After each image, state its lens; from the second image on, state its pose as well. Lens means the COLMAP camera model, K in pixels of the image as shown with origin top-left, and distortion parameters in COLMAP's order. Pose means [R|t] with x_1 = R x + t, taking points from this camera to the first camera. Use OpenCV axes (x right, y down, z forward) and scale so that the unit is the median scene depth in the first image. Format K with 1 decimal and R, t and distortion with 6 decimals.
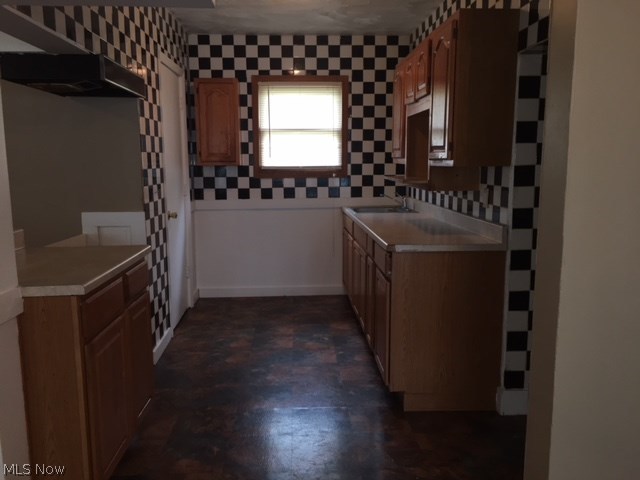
lens RADIAL K [[545.7, 0, 320.3], [0, 545.7, 240.0], [0, 0, 1]] dist [0.055901, -0.009227]
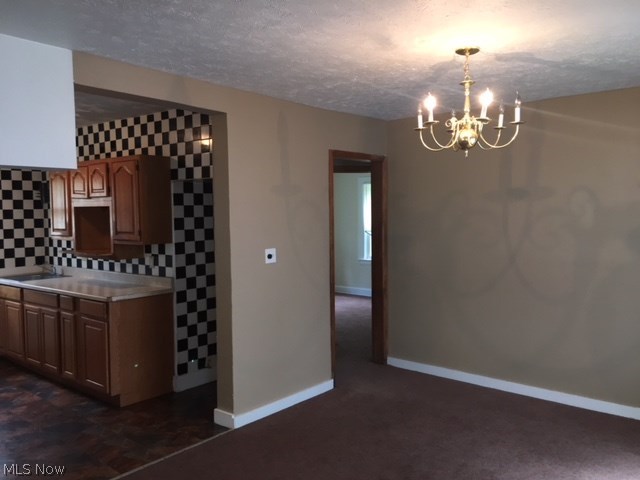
lens RADIAL K [[545.7, 0, 320.4], [0, 545.7, 240.0], [0, 0, 1]] dist [0.055901, -0.009227]
pose [[0.675824, -0.048043, 0.735496, -0.467010], [0.119121, 0.991874, -0.044667, -0.008674], [-0.727373, 0.117800, 0.676055, -0.390548]]
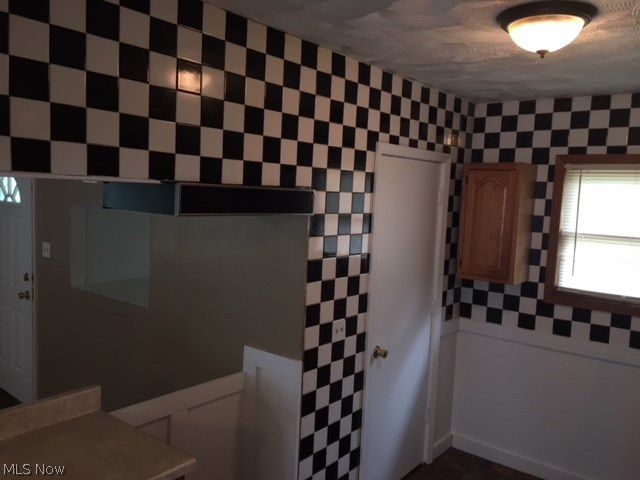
lens RADIAL K [[545.7, 0, 319.7], [0, 545.7, 239.2], [0, 0, 1]] dist [0.055901, -0.009227]
pose [[0.746960, 0.096177, -0.657876, 0.116665], [-0.142940, 0.989574, -0.017627, -0.141870], [0.649322, 0.107203, 0.752920, 0.301873]]
